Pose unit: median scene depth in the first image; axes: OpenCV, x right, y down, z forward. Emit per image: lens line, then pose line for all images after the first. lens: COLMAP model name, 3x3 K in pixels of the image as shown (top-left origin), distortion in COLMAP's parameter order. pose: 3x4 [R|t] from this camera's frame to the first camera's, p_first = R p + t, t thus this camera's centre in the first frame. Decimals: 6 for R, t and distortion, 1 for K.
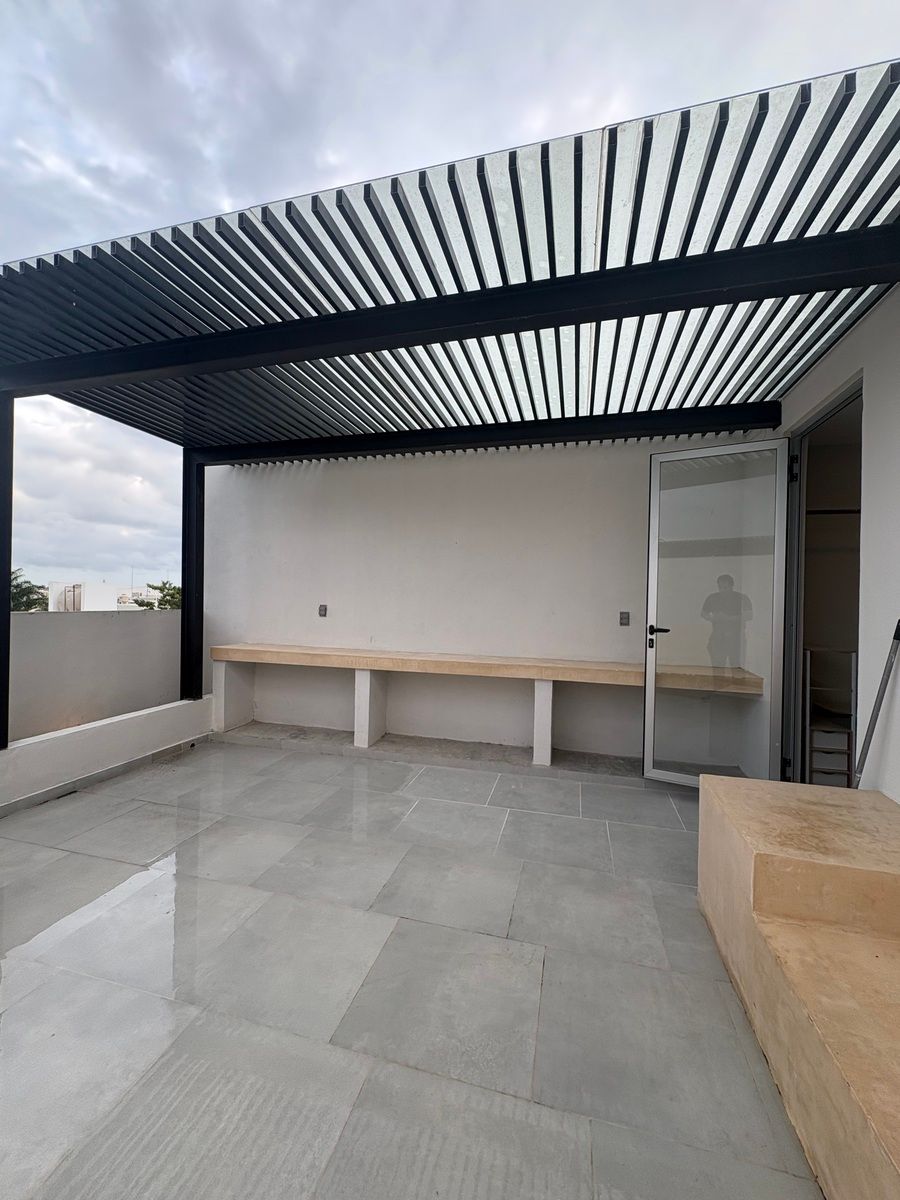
lens RADIAL K [[477.5, 0, 450.0], [0, 477.5, 600.0], [0, 0, 1]] dist [-0.000088, -0.000118]
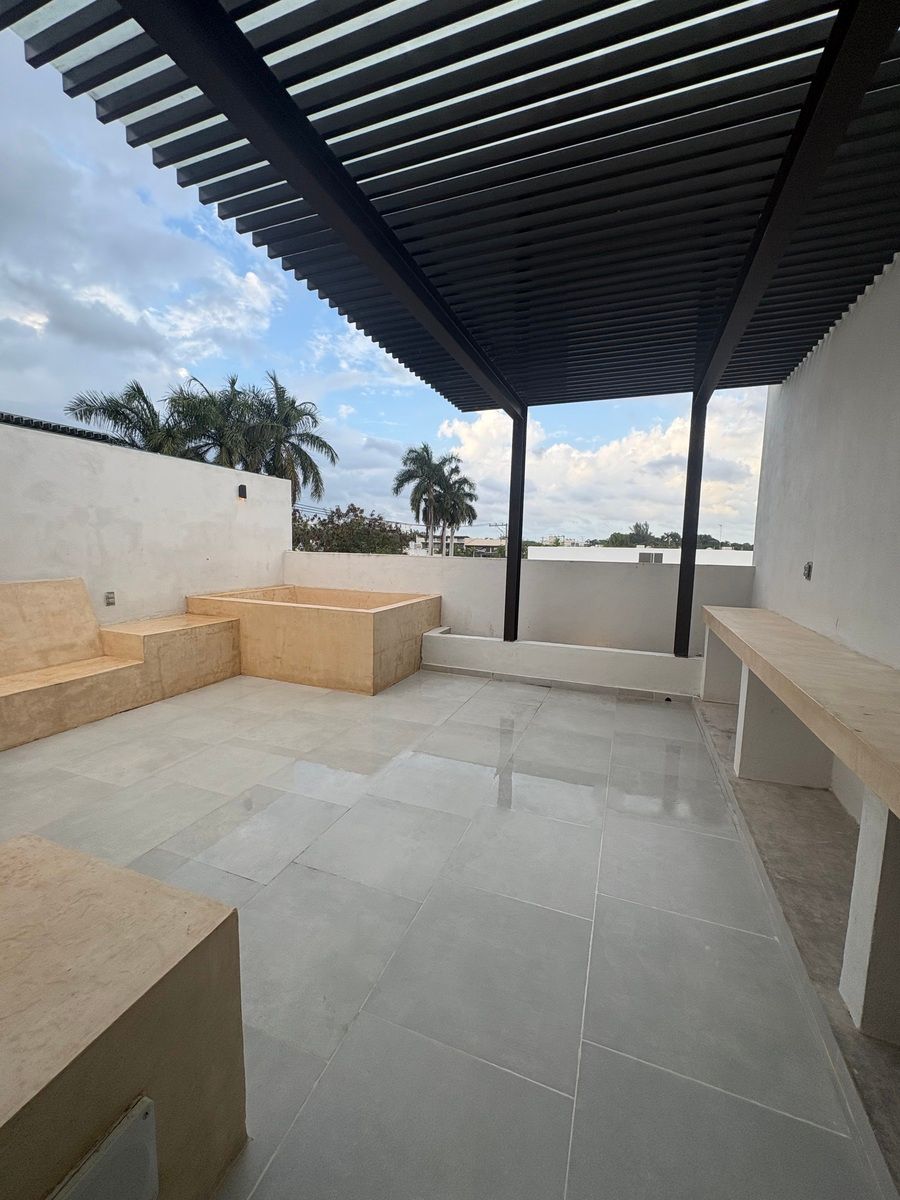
lens RADIAL K [[477.5, 0, 450.0], [0, 477.5, 600.0], [0, 0, 1]] dist [-0.000088, -0.000118]
pose [[-0.103409, 0.092655, -0.990314, 0.469549], [-0.020079, 0.995254, 0.095214, 0.010643], [0.994436, 0.029730, -0.101058, 0.628139]]
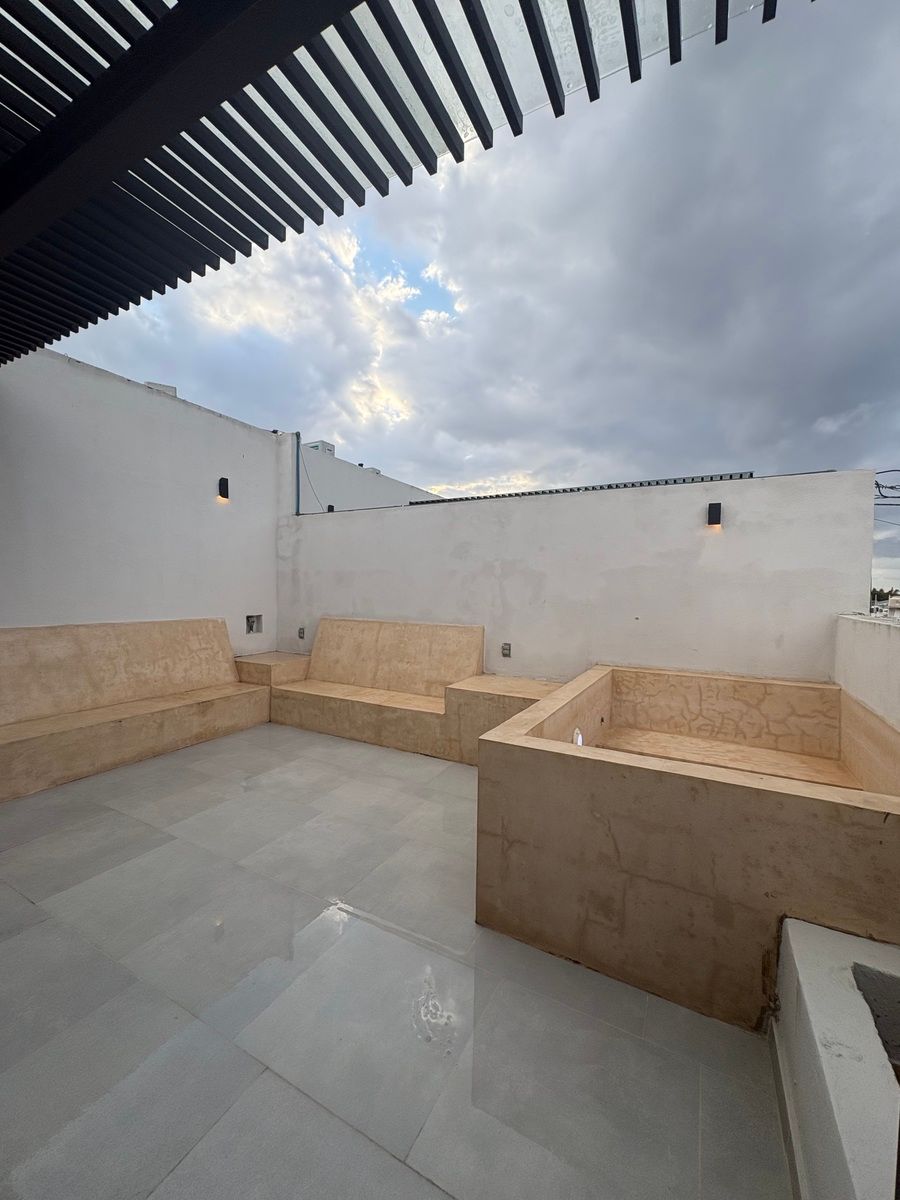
lens RADIAL K [[477.5, 0, 450.0], [0, 477.5, 600.0], [0, 0, 1]] dist [-0.000088, -0.000118]
pose [[-0.972172, -0.045060, 0.229895, -0.535891], [-0.041265, 0.998921, 0.021290, -0.002497], [-0.230607, 0.011210, -0.972982, 0.807970]]
